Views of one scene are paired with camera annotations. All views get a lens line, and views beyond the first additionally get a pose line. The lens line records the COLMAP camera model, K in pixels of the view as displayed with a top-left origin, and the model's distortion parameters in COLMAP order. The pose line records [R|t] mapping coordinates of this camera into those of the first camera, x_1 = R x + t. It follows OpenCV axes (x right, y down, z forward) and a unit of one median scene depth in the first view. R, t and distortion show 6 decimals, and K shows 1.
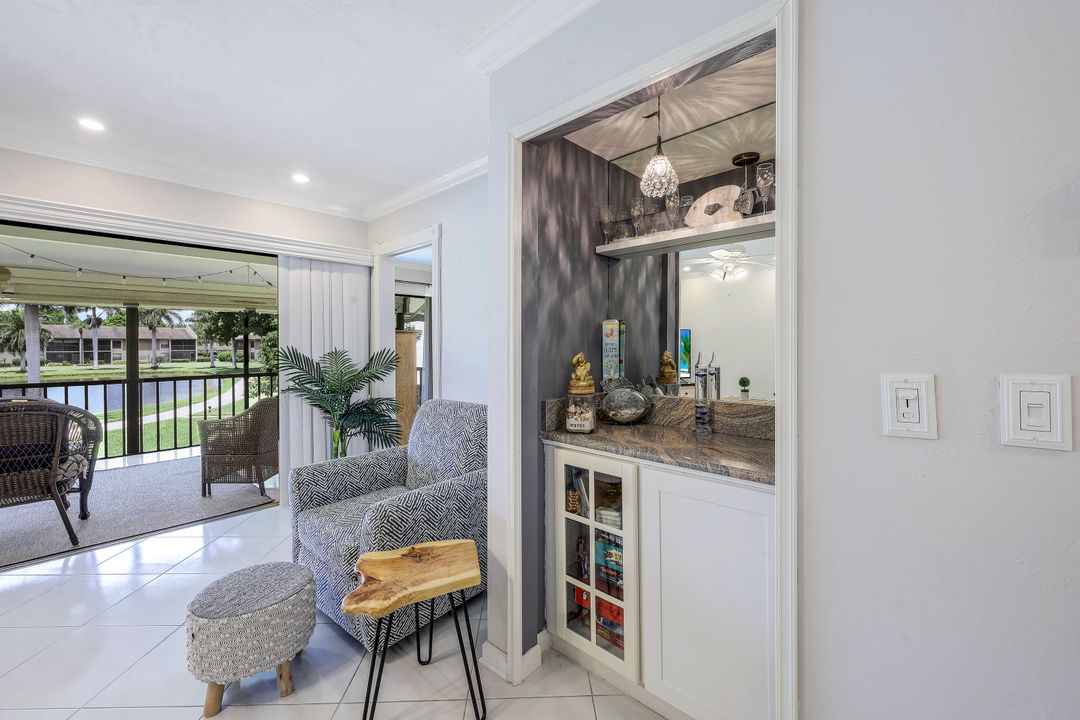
lens RADIAL K [[438.6, 0, 534.9], [0, 438.6, 349.8], [0, 0, 1]] dist [-0.000123, 0.000298]
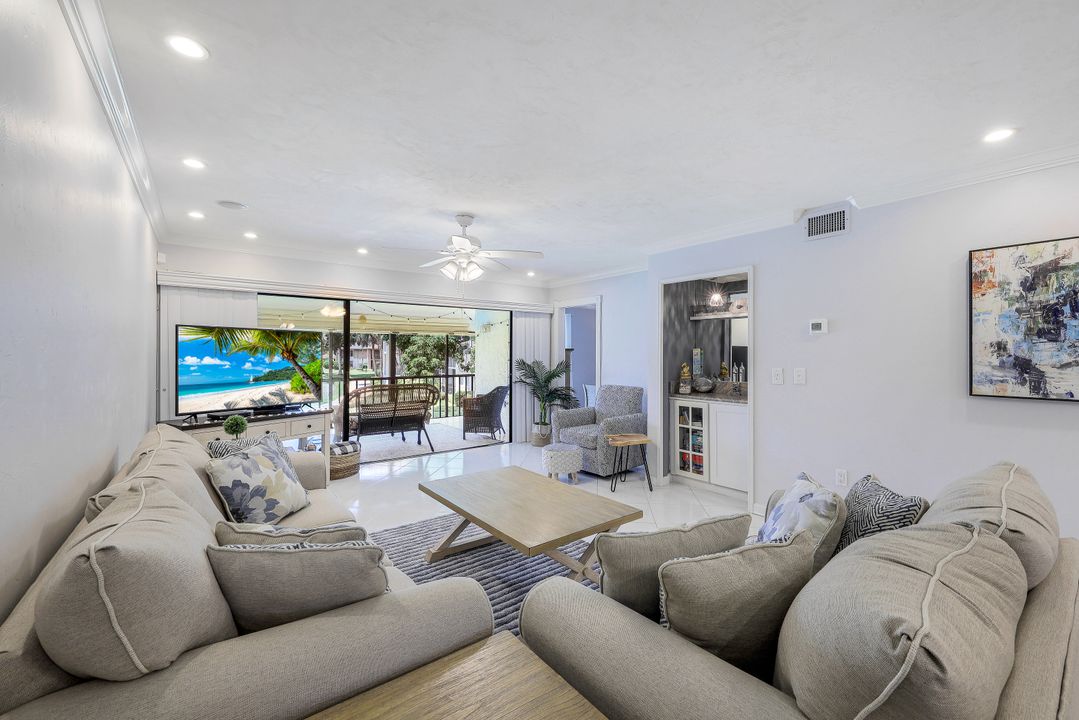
lens RADIAL K [[438.0, 0, 533.1], [0, 438.0, 354.0], [0, 0, 1]] dist [-0.000270, -0.000007]
pose [[0.986724, 0.002594, -0.162388, -0.193026], [-0.004609, 0.999917, -0.012037, -0.005032], [0.162343, 0.012626, 0.986654, -0.901568]]
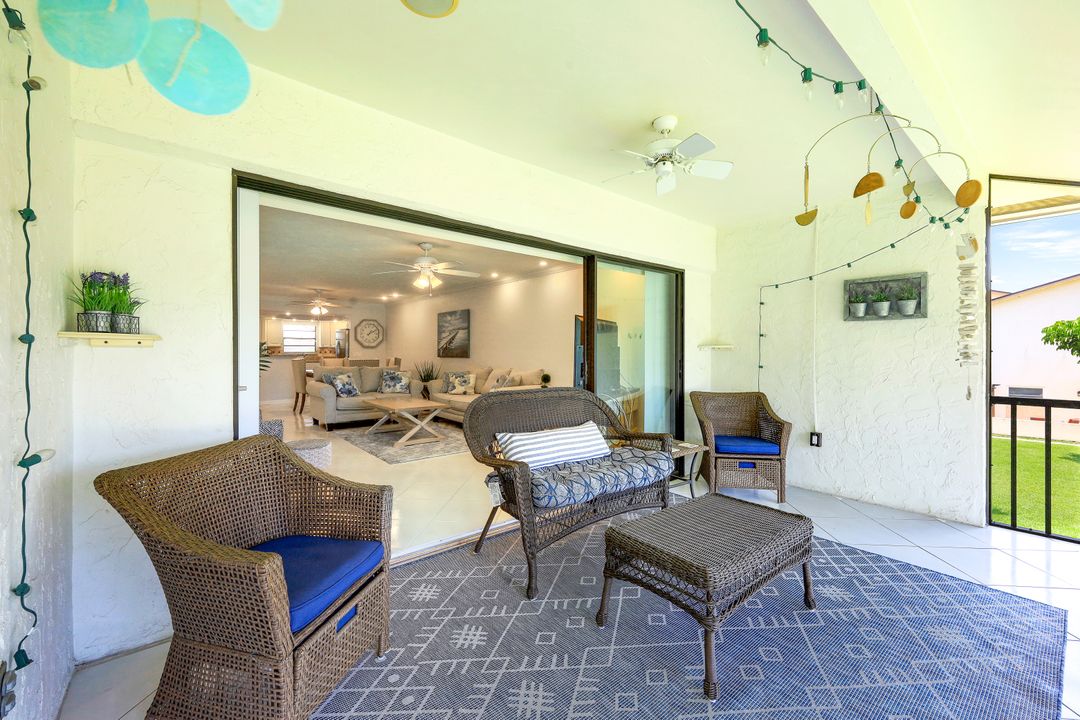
lens RADIAL K [[437.4, 0, 536.4], [0, 437.4, 352.6], [0, 0, 1]] dist [-0.000821, -0.000023]
pose [[-0.993156, -0.002514, 0.116768, -1.114817], [-0.000724, 0.999882, 0.015376, -0.001135], [-0.116792, 0.015186, -0.993040, 1.659753]]
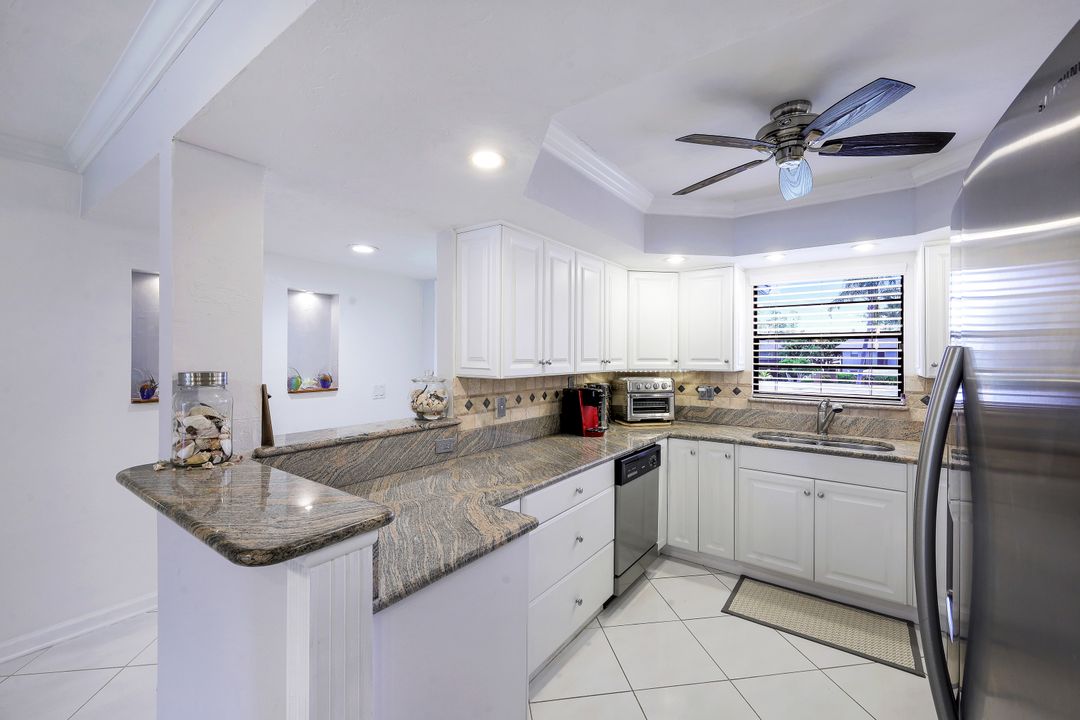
lens RADIAL K [[437.4, 0, 536.4], [0, 437.4, 352.6], [0, 0, 1]] dist [-0.000821, -0.000023]
pose [[-0.128763, 0.006244, 0.991656, 0.666336], [0.010212, 0.999936, -0.004970, -0.037720], [-0.991623, 0.009487, -0.128818, -1.371833]]
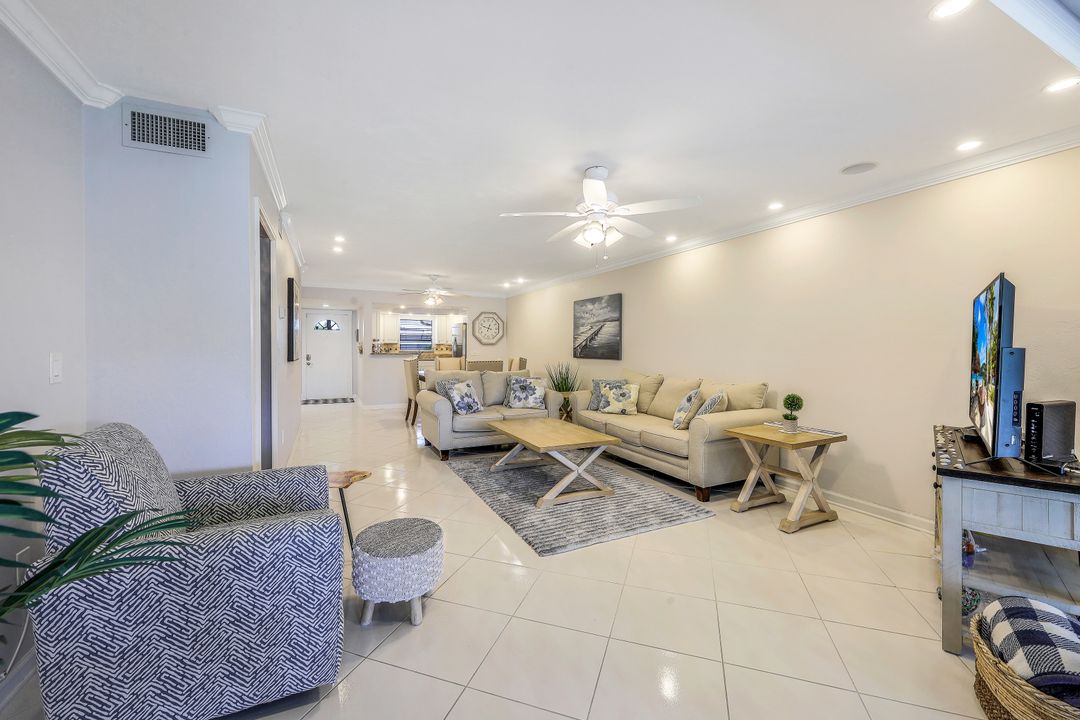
lens RADIAL K [[437.4, 0, 536.4], [0, 437.4, 352.6], [0, 0, 1]] dist [-0.000821, -0.000023]
pose [[-0.936949, -0.008895, 0.349353, -0.744727], [0.000109, 0.999669, 0.025745, -0.010215], [-0.349466, 0.024160, -0.936637, 1.051341]]
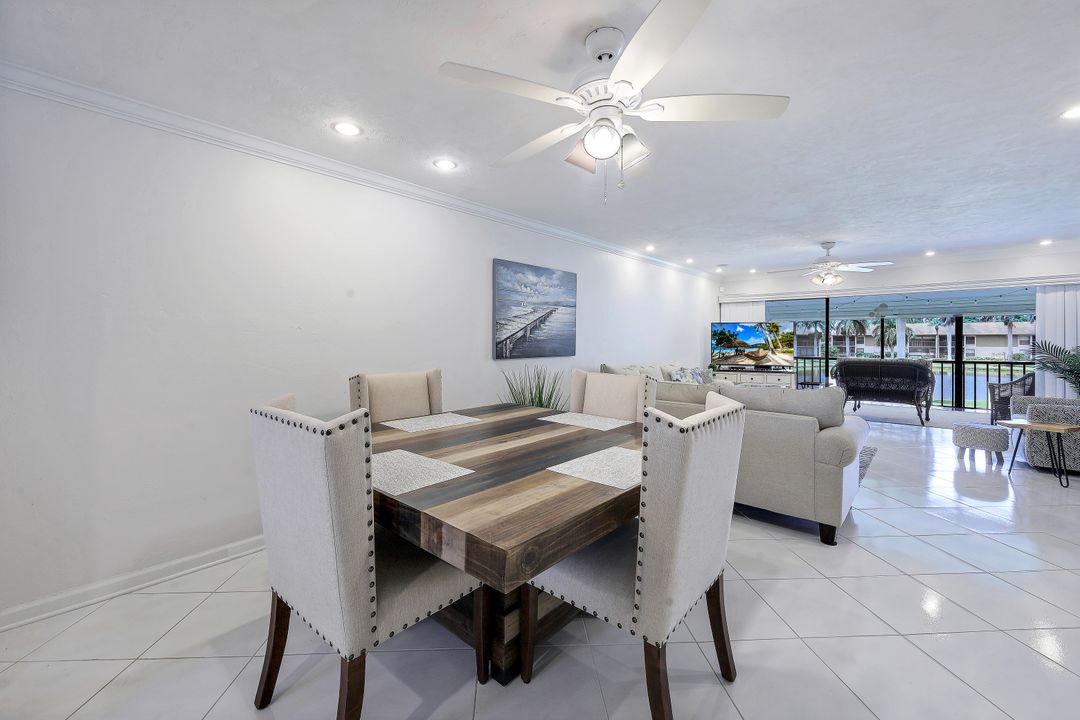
lens RADIAL K [[440.0, 0, 535.6], [0, 440.0, 340.8], [0, 0, 1]] dist [0.000989, 0.000215]
pose [[0.028335, 0.002387, -0.999596, 1.077457], [-0.013628, 0.999905, 0.002002, 0.016026], [0.999506, 0.013565, 0.028365, -0.987603]]
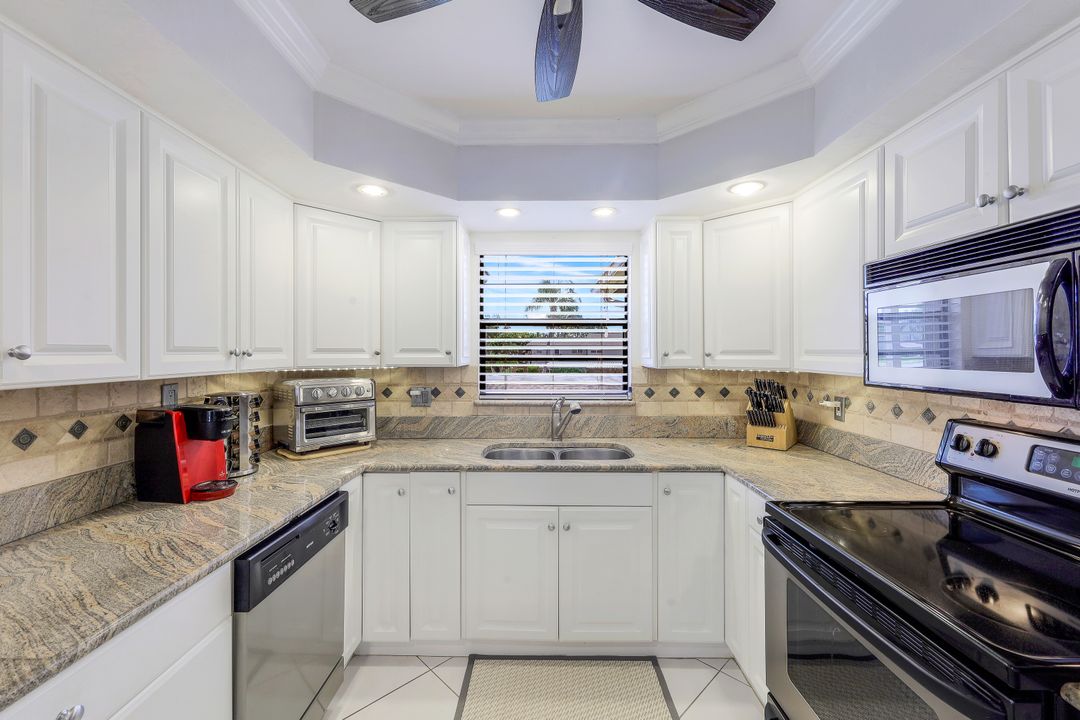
lens RADIAL K [[443.4, 0, 533.6], [0, 443.4, 353.8], [0, 0, 1]] dist [0.000193, 0.000135]
pose [[-0.678572, -0.001114, 0.734533, 0.966537], [0.011277, 0.999865, 0.011934, -0.023910], [-0.734448, 0.016381, -0.678468, -1.537668]]
